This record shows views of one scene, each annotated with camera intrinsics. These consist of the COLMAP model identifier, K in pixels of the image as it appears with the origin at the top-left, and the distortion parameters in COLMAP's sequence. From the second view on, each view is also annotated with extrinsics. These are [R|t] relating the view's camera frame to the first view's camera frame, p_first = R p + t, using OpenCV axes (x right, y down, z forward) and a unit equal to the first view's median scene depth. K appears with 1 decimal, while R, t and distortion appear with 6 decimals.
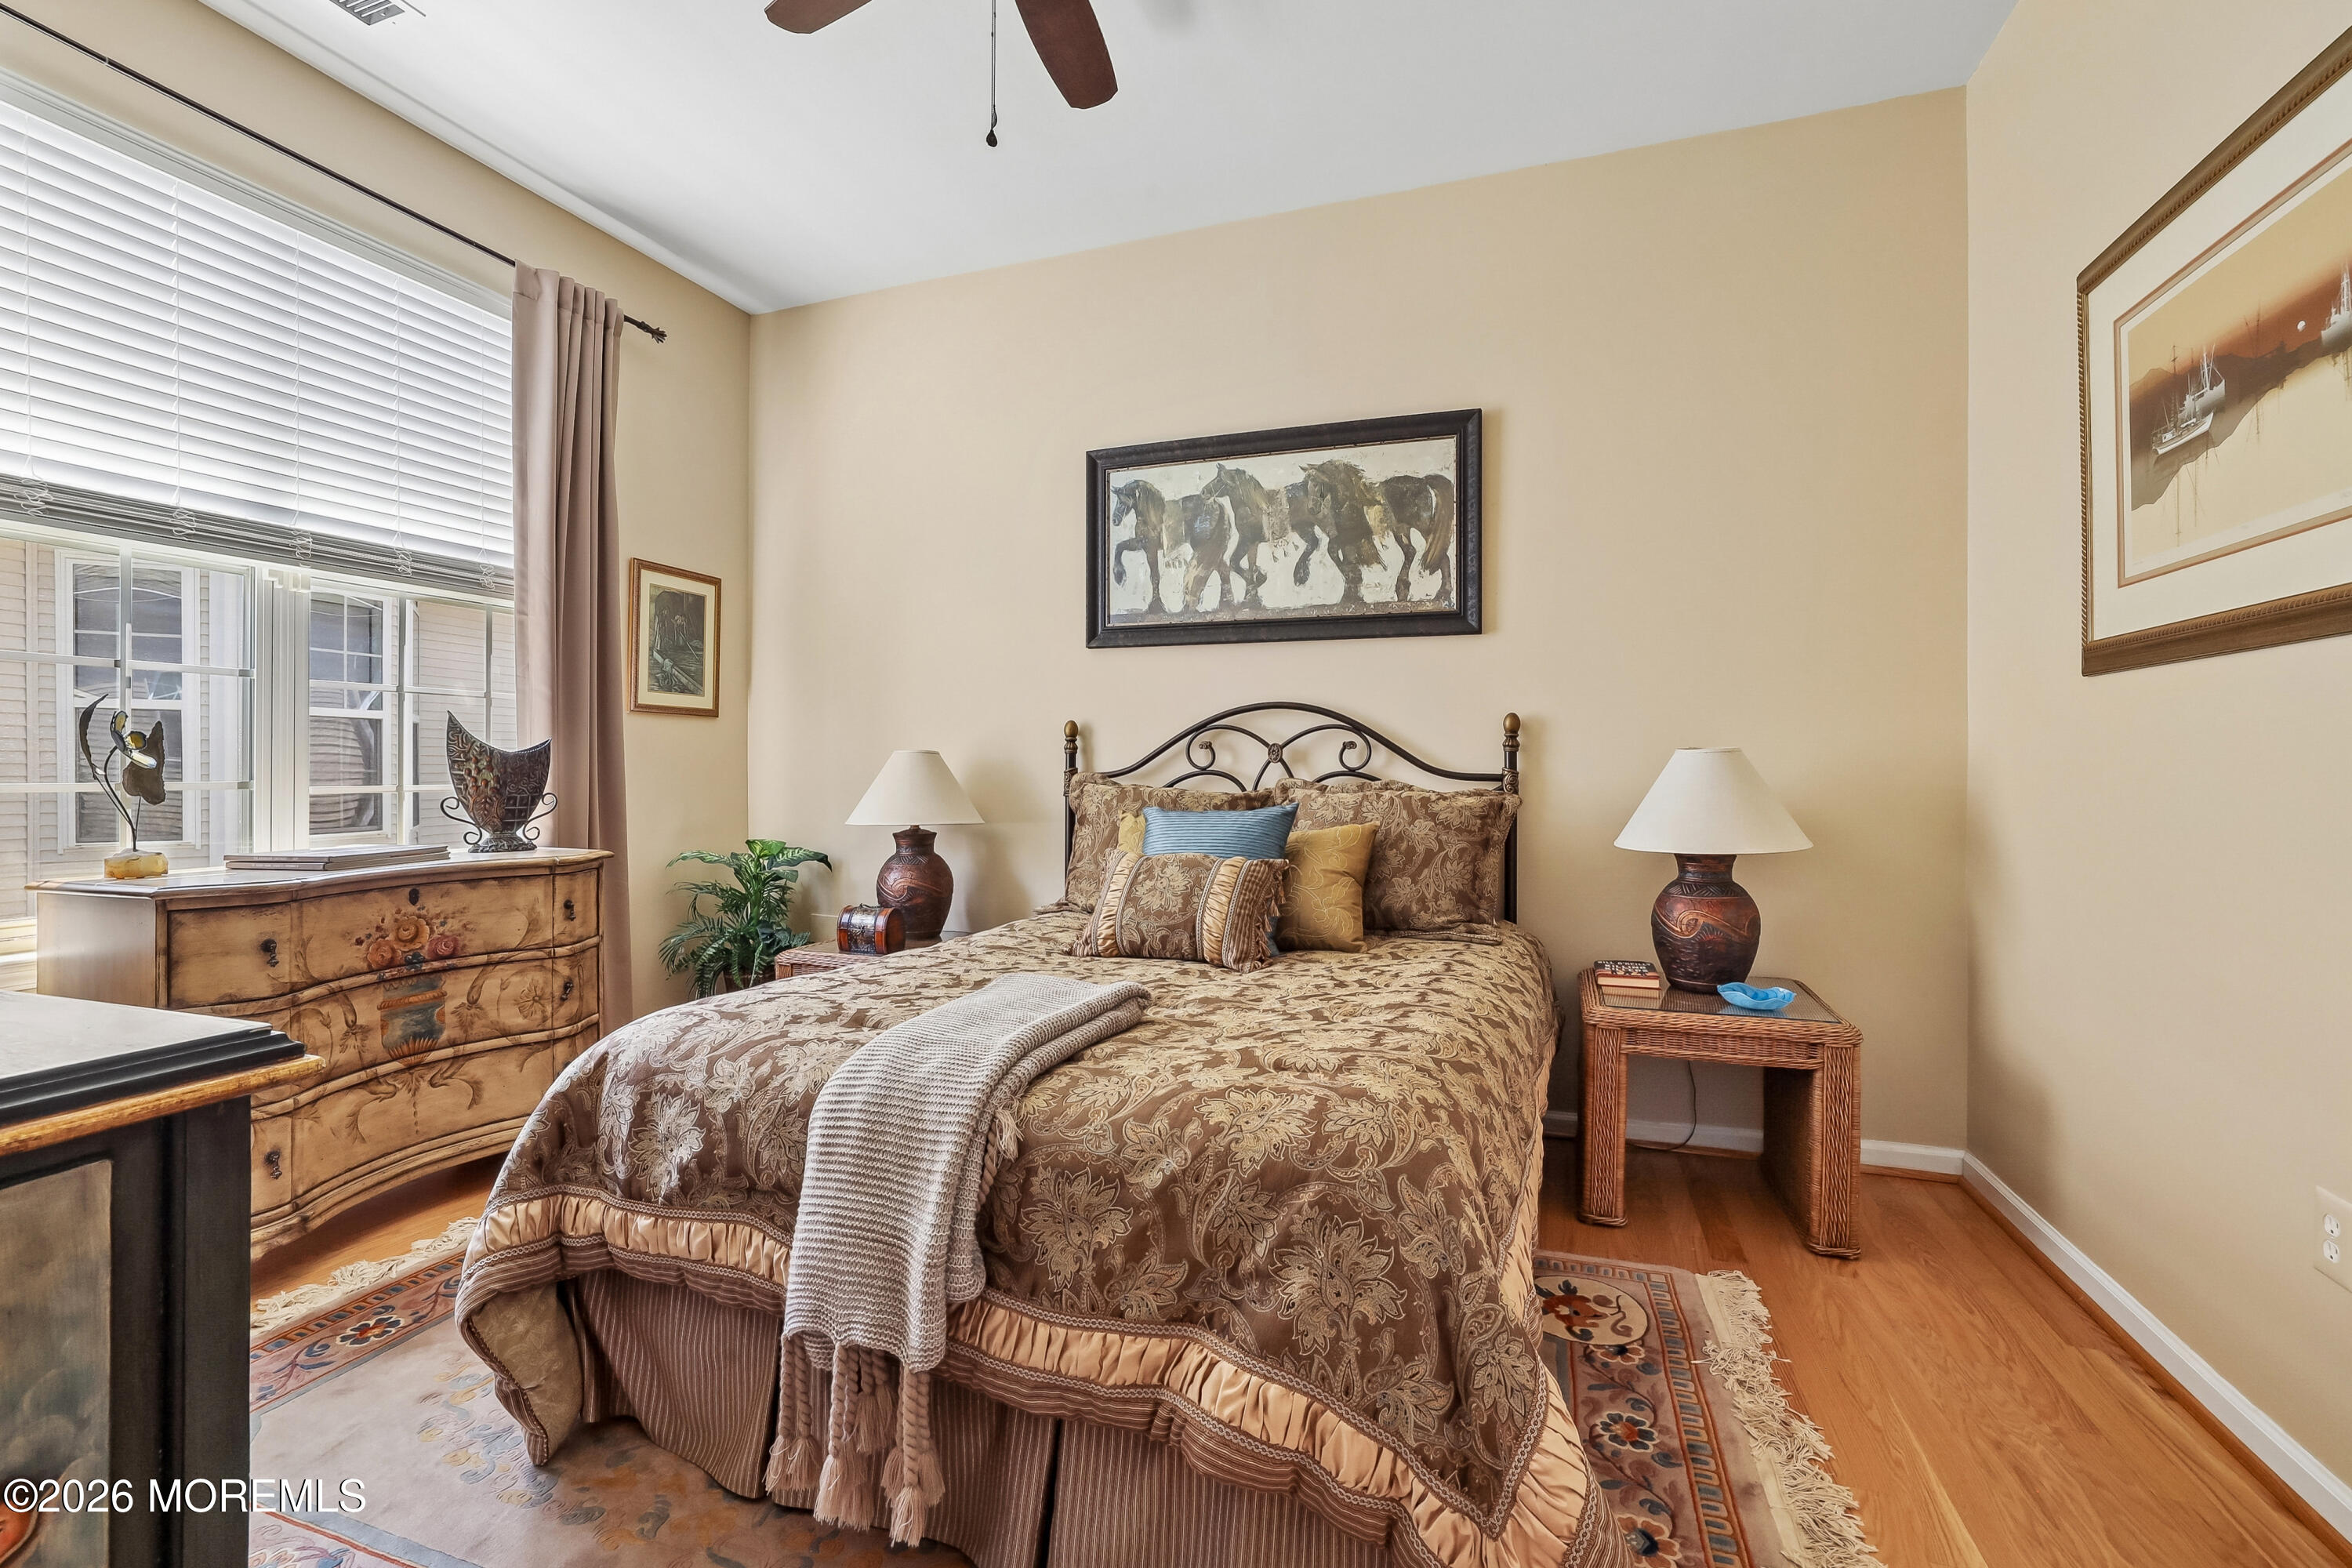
lens RADIAL K [[1014.7, 0, 1174.5], [0, 1014.7, 767.9], [0, 0, 1]] dist [-0.032242, 0.011174]
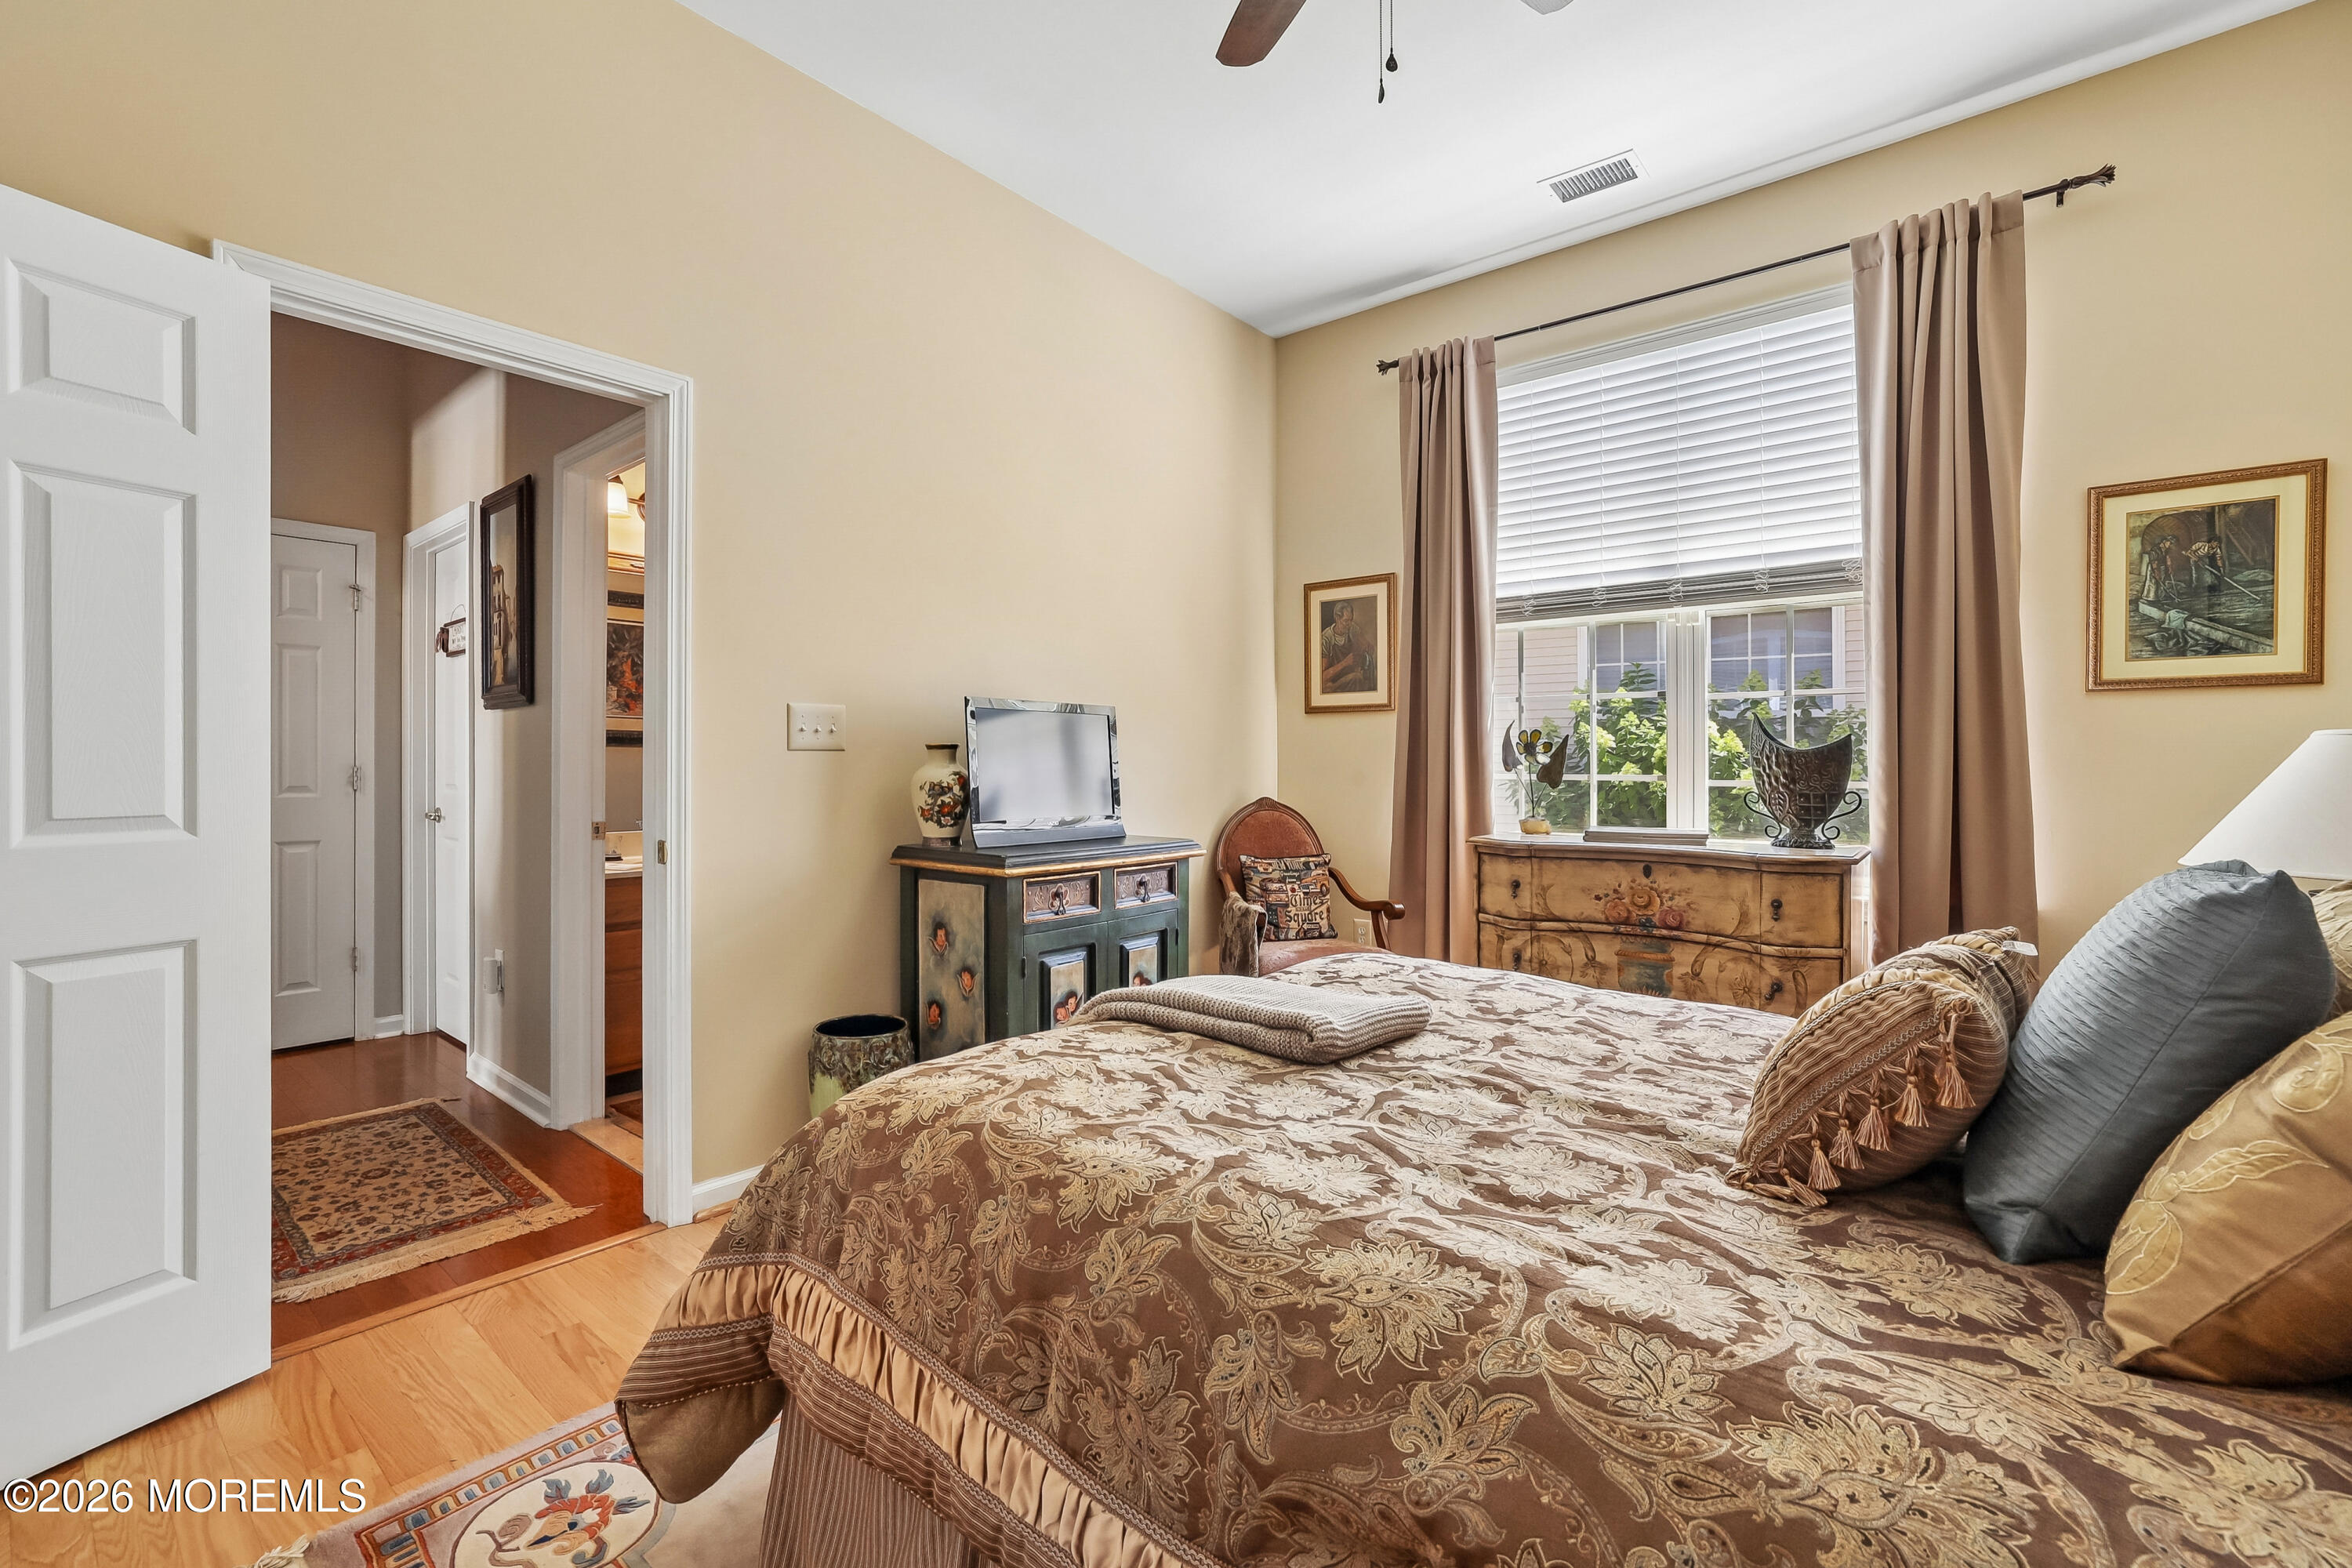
lens RADIAL K [[1014.7, 0, 1169.5], [0, 1014.7, 774.8], [0, 0, 1]] dist [-0.032242, 0.011174]
pose [[-0.343328, 0.003328, -0.939209, 0.546602], [-0.003458, 0.999982, 0.004807, 0.007947], [0.939209, 0.004898, -0.343311, 0.822528]]
